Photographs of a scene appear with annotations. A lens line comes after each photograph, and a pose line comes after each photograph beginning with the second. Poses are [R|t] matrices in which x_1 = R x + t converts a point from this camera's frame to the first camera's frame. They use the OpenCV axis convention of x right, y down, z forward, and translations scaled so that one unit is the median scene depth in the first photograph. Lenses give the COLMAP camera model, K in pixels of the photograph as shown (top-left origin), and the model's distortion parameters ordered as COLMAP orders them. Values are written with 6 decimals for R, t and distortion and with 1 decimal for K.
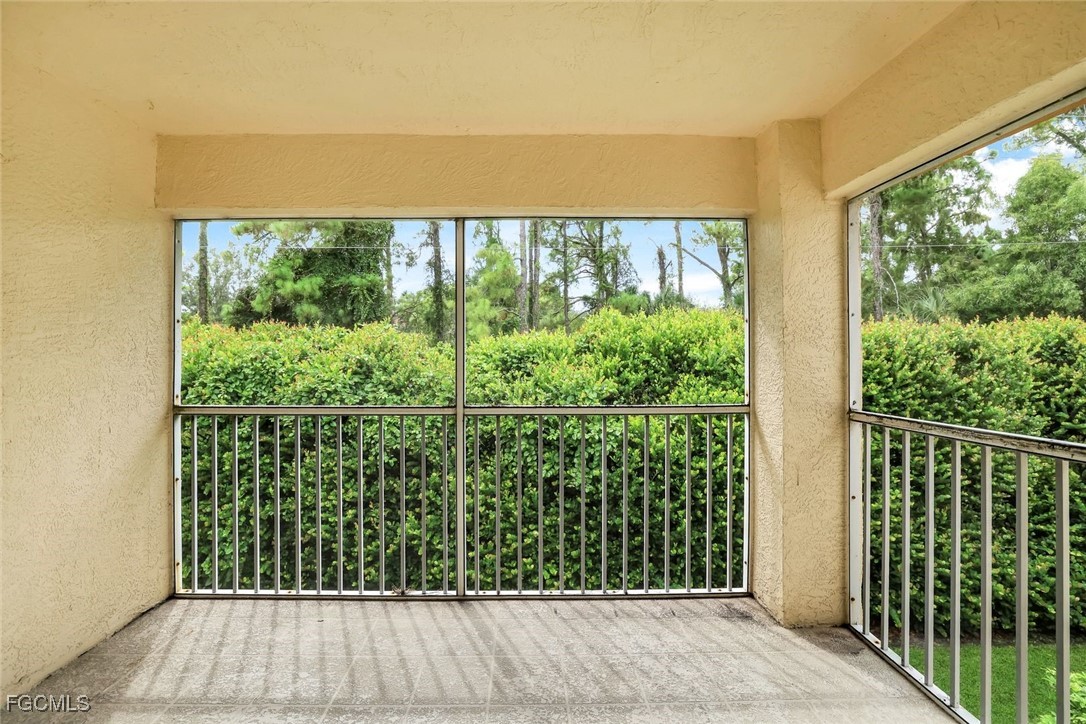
lens RADIAL K [[467.6, 0, 542.5], [0, 467.6, 356.9], [0, 0, 1]] dist [-0.038090, 0.015147]
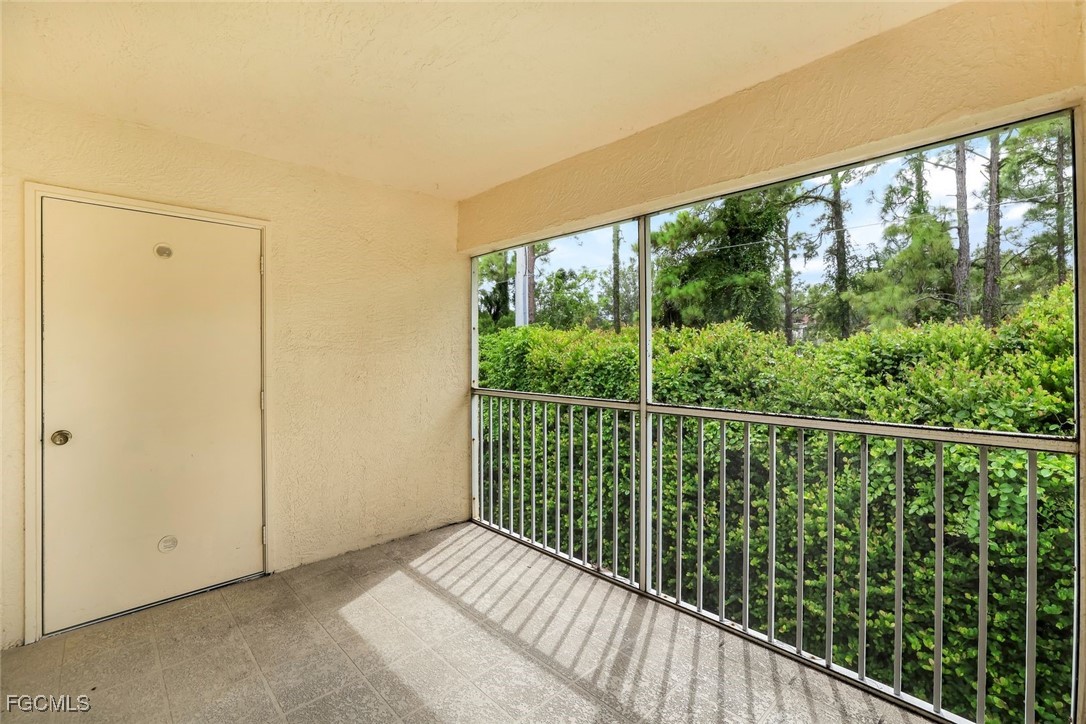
lens RADIAL K [[467.6, 0, 542.5], [0, 467.6, 356.9], [0, 0, 1]] dist [-0.038090, 0.015147]
pose [[0.695884, 0.004740, -0.718139, 0.109469], [-0.004846, 0.999986, 0.001904, 0.001903], [0.718138, 0.002155, 0.695897, 0.039651]]
